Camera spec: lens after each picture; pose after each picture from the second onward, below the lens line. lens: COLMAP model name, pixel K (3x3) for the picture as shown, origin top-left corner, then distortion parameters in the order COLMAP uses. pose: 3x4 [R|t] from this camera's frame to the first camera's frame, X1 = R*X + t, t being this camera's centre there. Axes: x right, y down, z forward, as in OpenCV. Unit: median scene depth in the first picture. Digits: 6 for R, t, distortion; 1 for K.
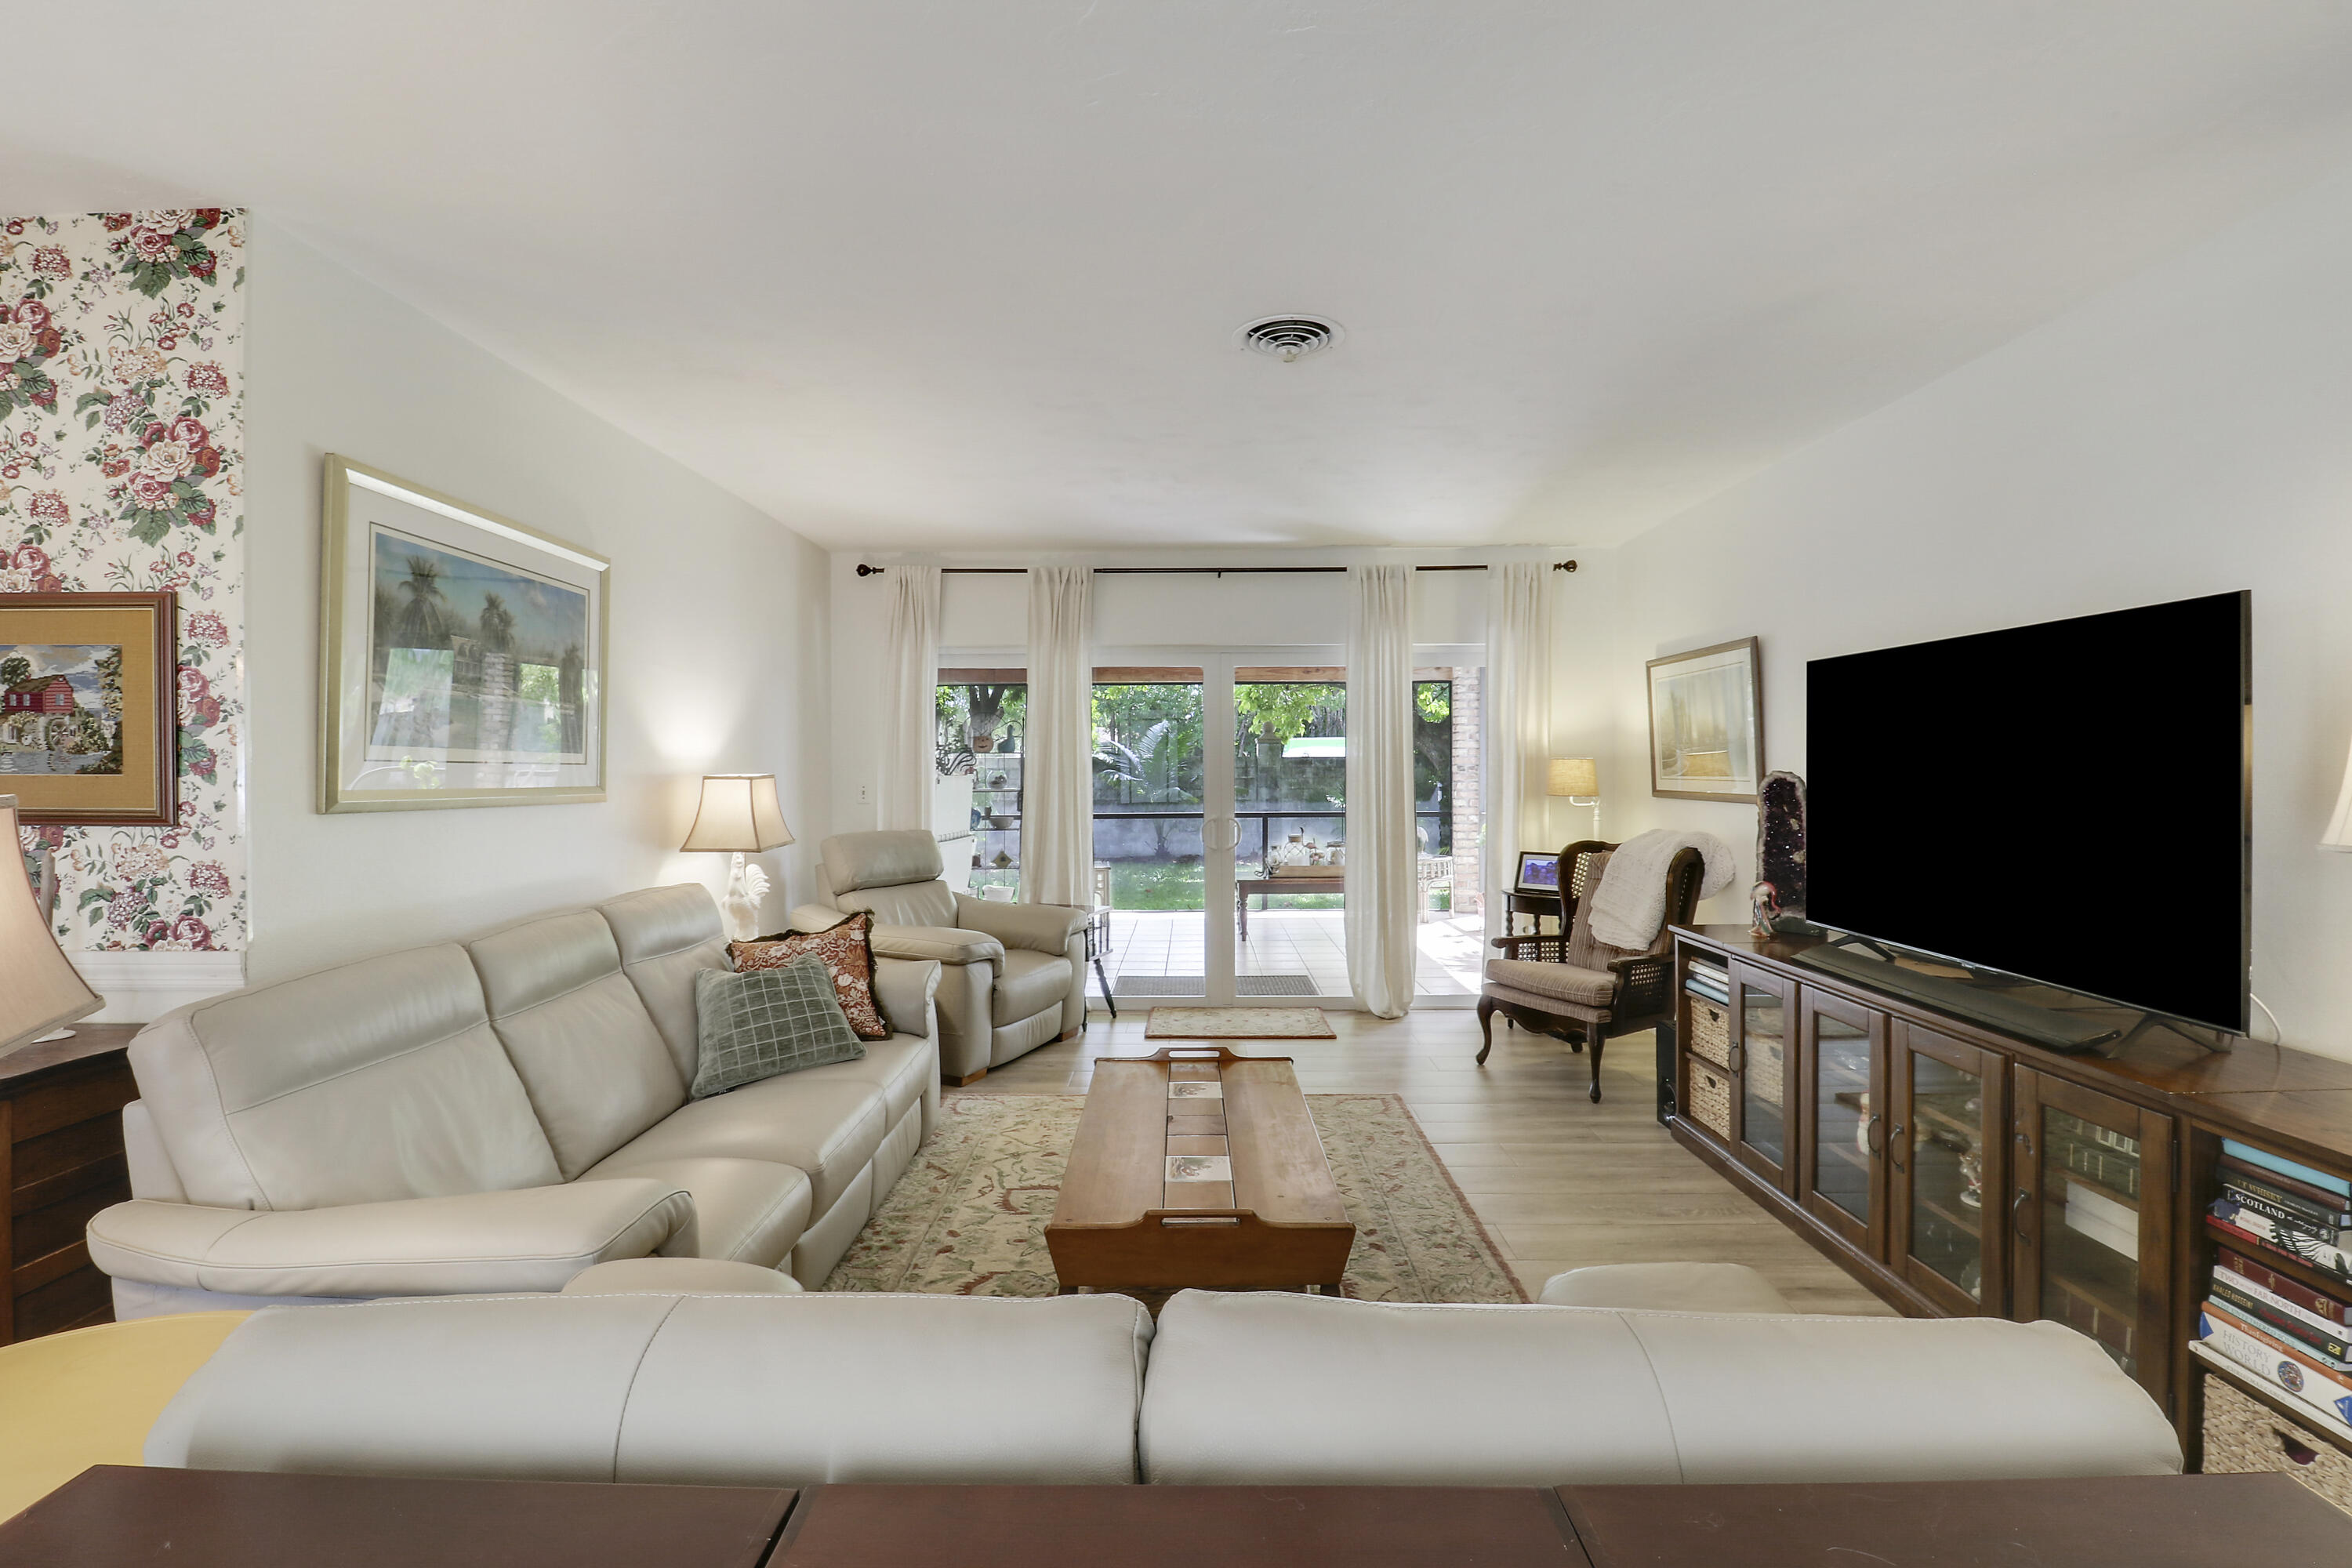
lens RADIAL K [[1099.8, 0, 1168.2], [0, 1099.8, 773.4], [0, 0, 1]] dist [0.038767, -0.006353]
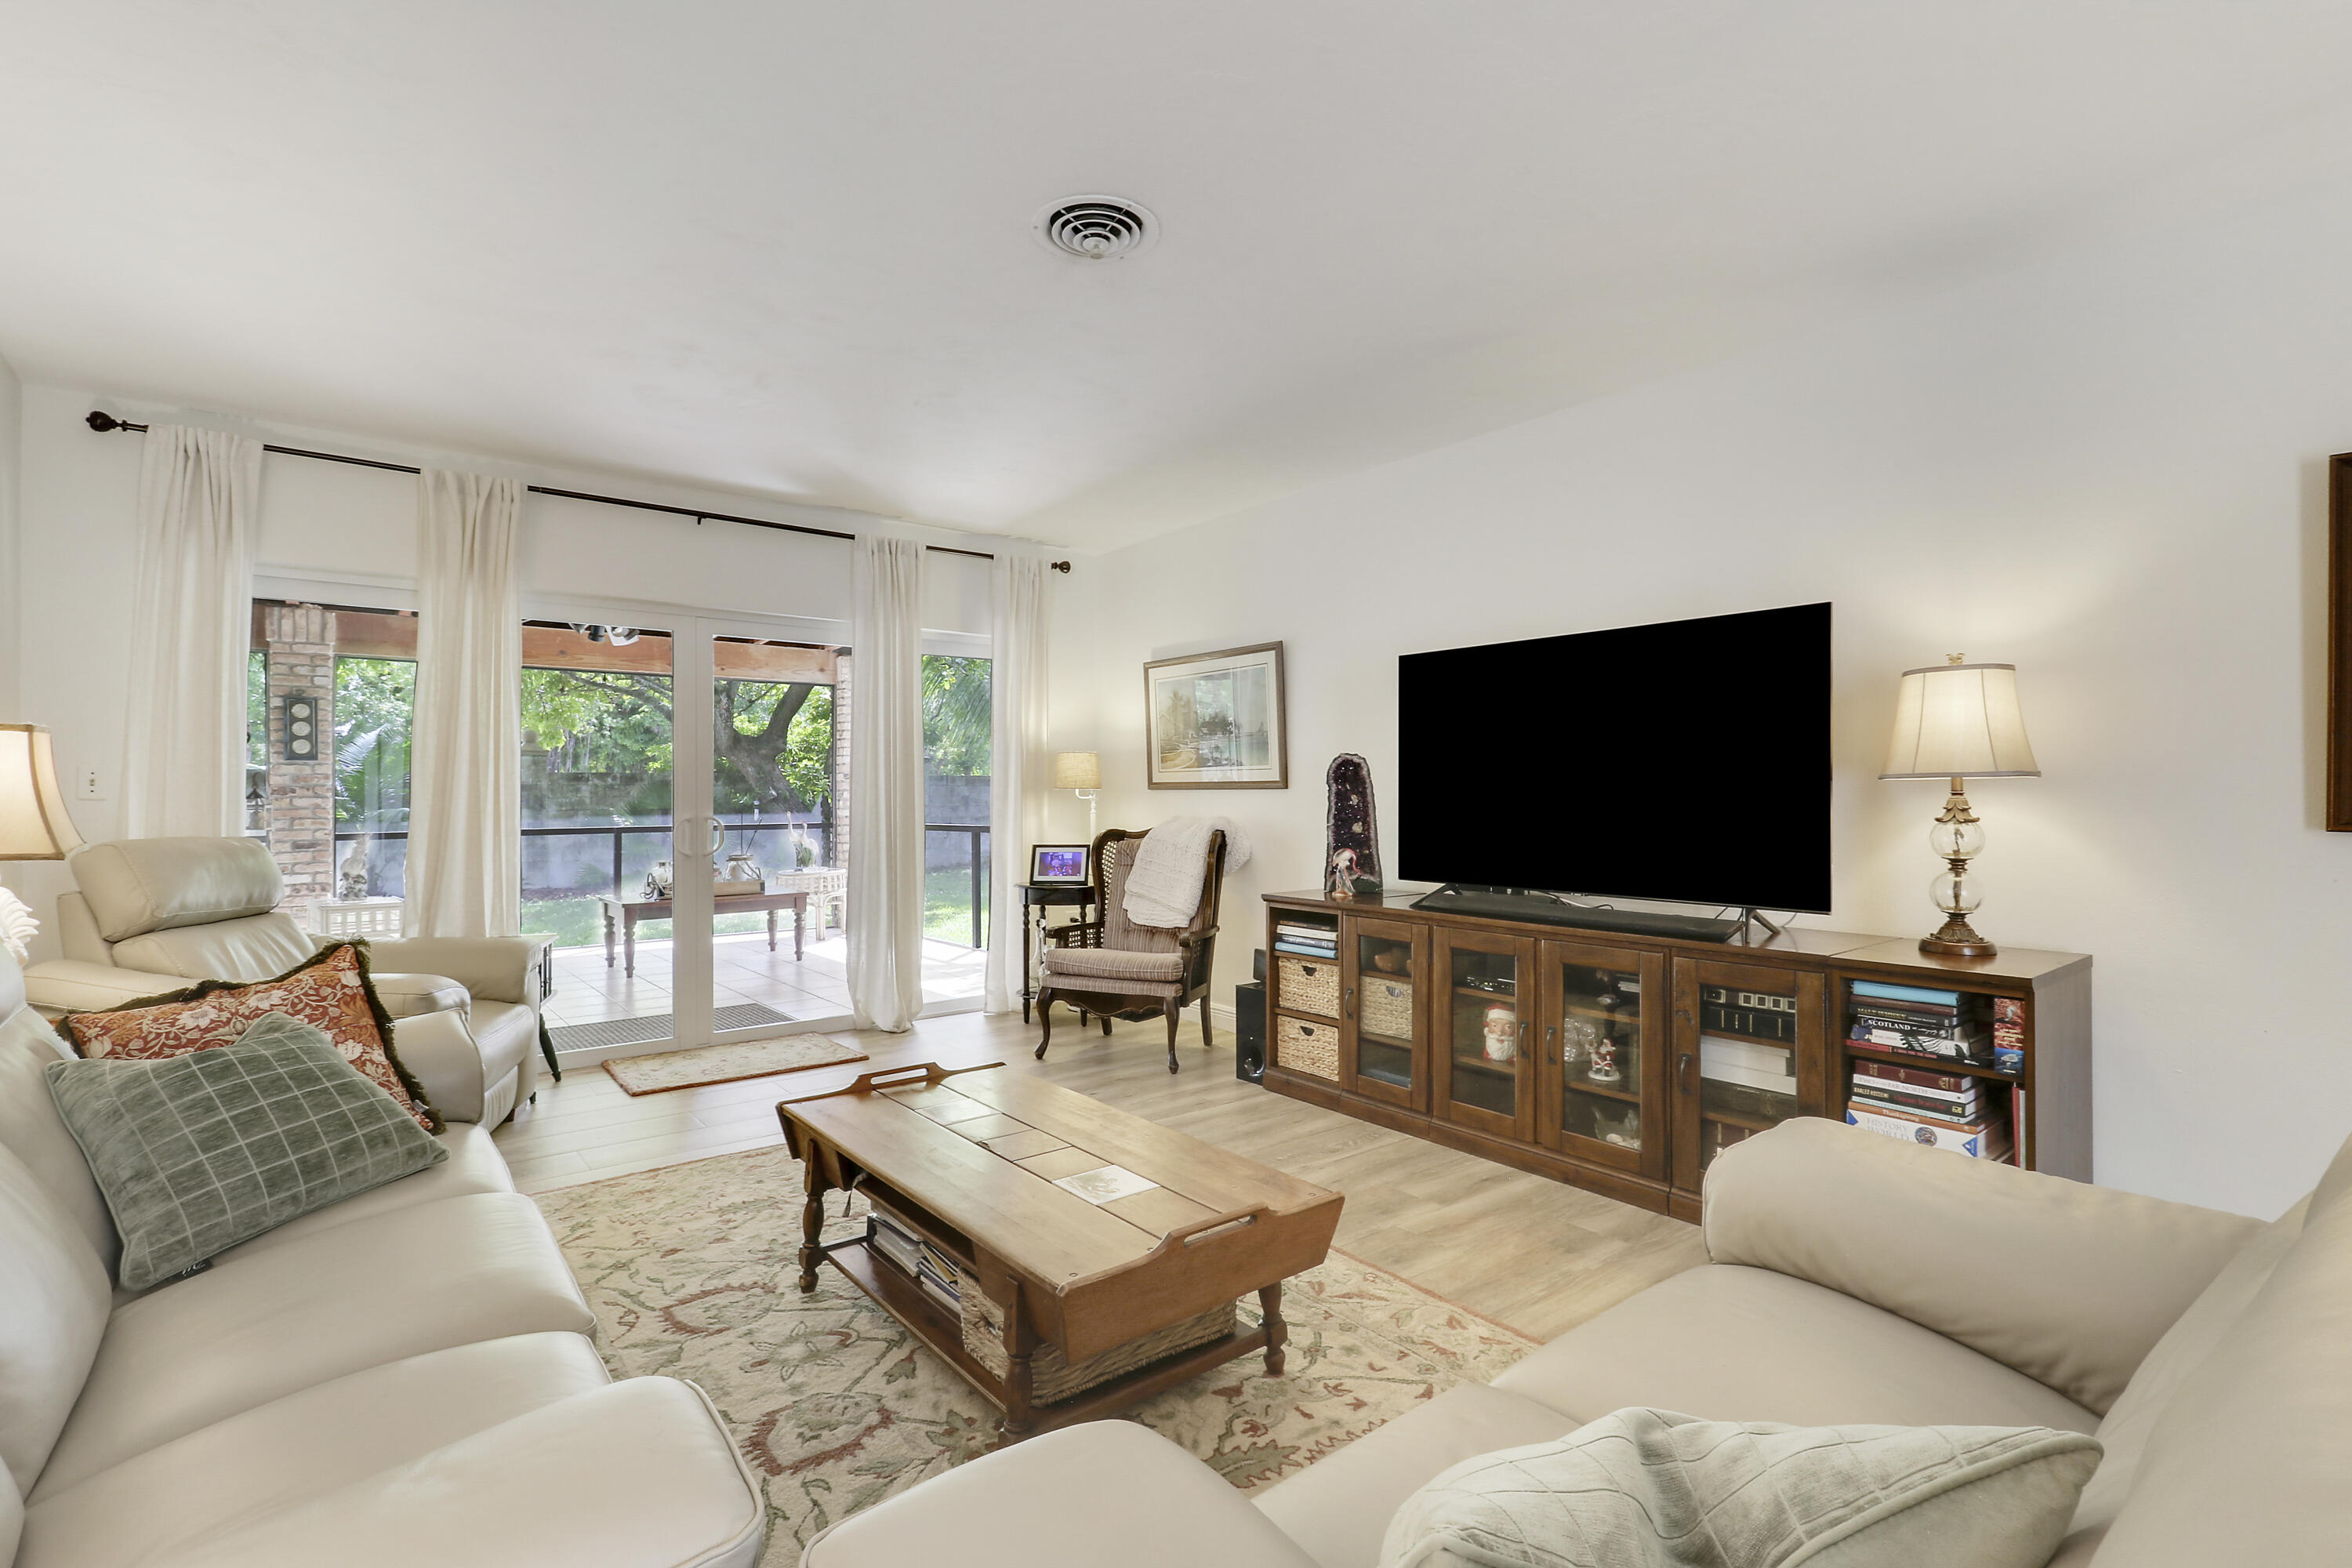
lens RADIAL K [[1099.8, 0, 1176.8], [0, 1099.8, 793.1], [0, 0, 1]] dist [0.038767, -0.006353]
pose [[0.792690, -0.000036, 0.609625, -0.242825], [0.003222, 0.999986, -0.004130, 0.037339], [-0.609616, 0.005239, 0.792679, 0.174279]]
